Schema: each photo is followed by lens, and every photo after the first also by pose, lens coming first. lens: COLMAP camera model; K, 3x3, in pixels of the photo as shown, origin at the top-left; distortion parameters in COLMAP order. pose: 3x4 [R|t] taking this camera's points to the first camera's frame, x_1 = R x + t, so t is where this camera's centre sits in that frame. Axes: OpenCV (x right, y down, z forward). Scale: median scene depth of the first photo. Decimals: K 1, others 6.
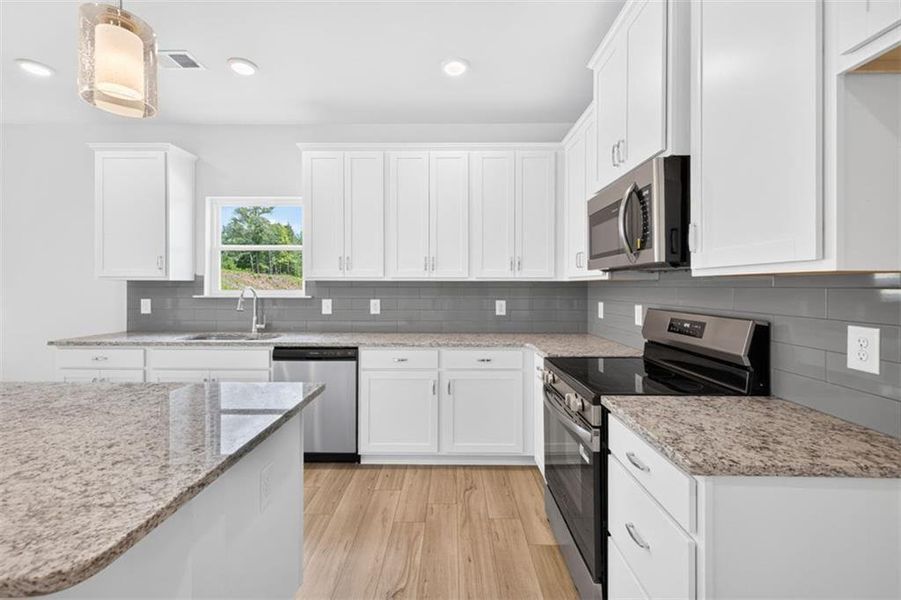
lens RADIAL K [[377.6, 0, 446.9], [0, 377.6, 287.7], [0, 0, 1]] dist [0.003414, -0.000250]
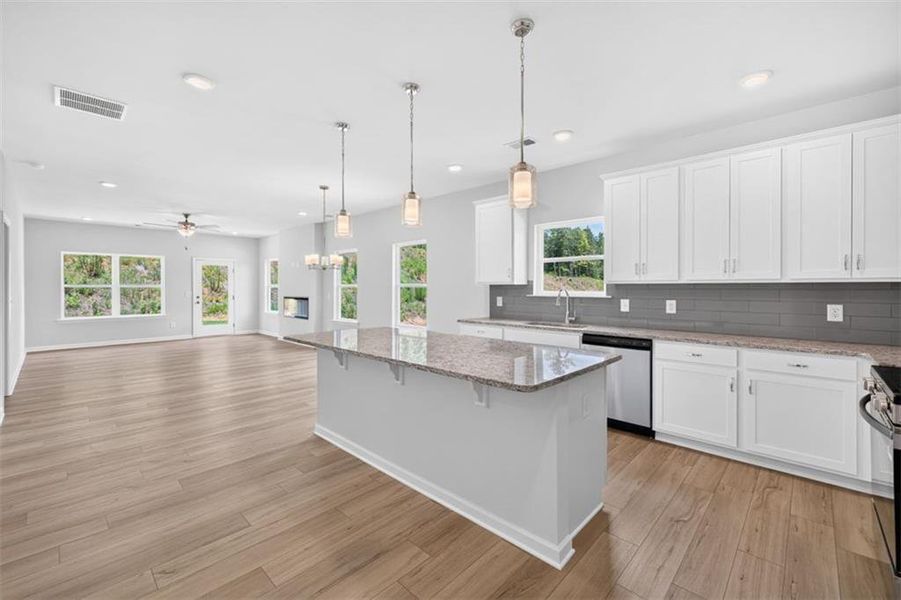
lens RADIAL K [[377.6, 0, 446.9], [0, 377.6, 287.7], [0, 0, 1]] dist [0.003414, -0.000250]
pose [[0.729485, -0.002118, -0.683994, 0.101348], [-0.001067, 0.999990, -0.004234, 0.000255], [0.683996, 0.003819, 0.729476, -0.291520]]
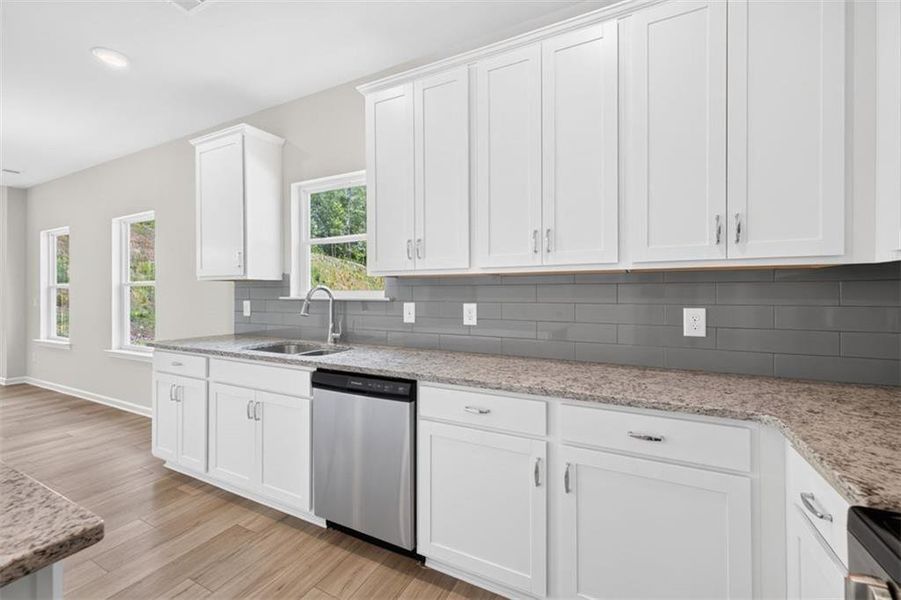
lens RADIAL K [[374.5, 0, 452.1], [0, 374.5, 292.9], [0, 0, 1]] dist [-0.000600, 0.000017]
pose [[0.896725, -0.003509, -0.442575, 0.084392], [0.002997, 0.999994, -0.001857, 0.015912], [0.442579, 0.000339, 0.896730, 0.457684]]
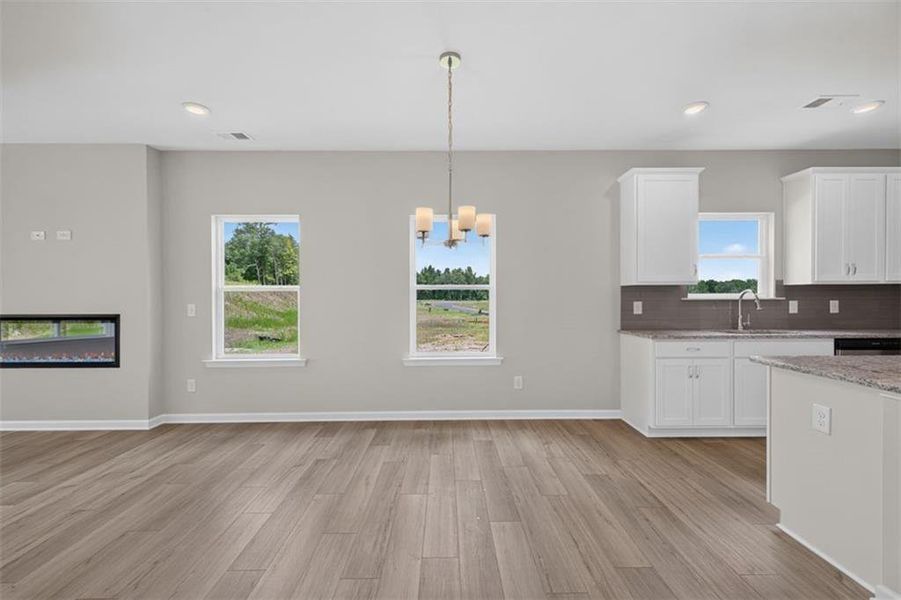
lens RADIAL K [[380.2, 0, 450.5], [0, 380.2, 300.0], [0, 0, 1]] dist [0.001987, 0.000133]
pose [[0.999745, -0.008090, 0.021067, -1.628503], [0.008008, 0.999960, 0.003992, 0.017697], [-0.021099, -0.003822, 0.999770, -0.177459]]
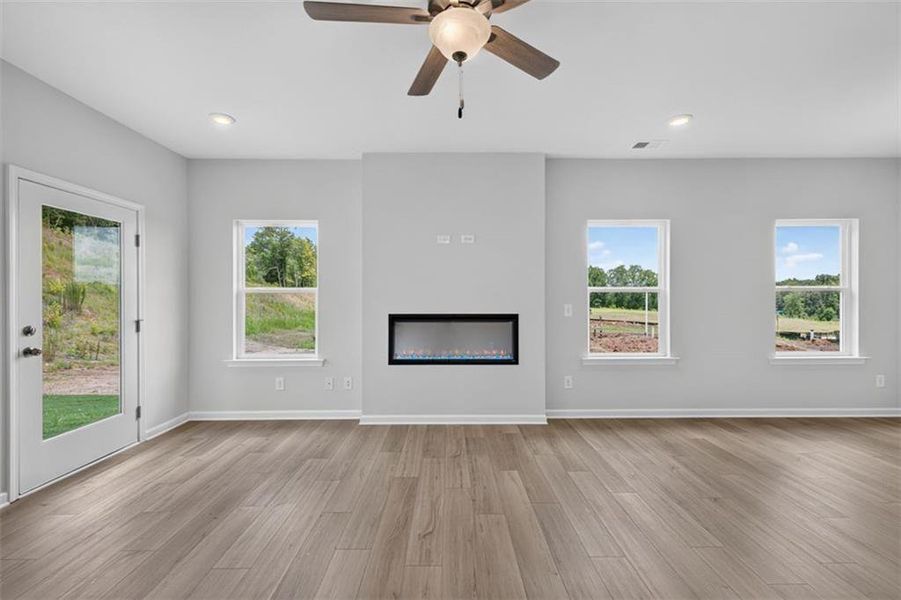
lens RADIAL K [[371.7, 0, 450.5], [0, 371.7, 297.9], [0, 0, 1]] dist [0.008967, 0.000105]
pose [[0.999930, -0.006931, 0.009618, -2.961158], [0.006996, 0.999952, -0.006799, 0.011875], [-0.009570, 0.006866, 0.999931, -0.190208]]
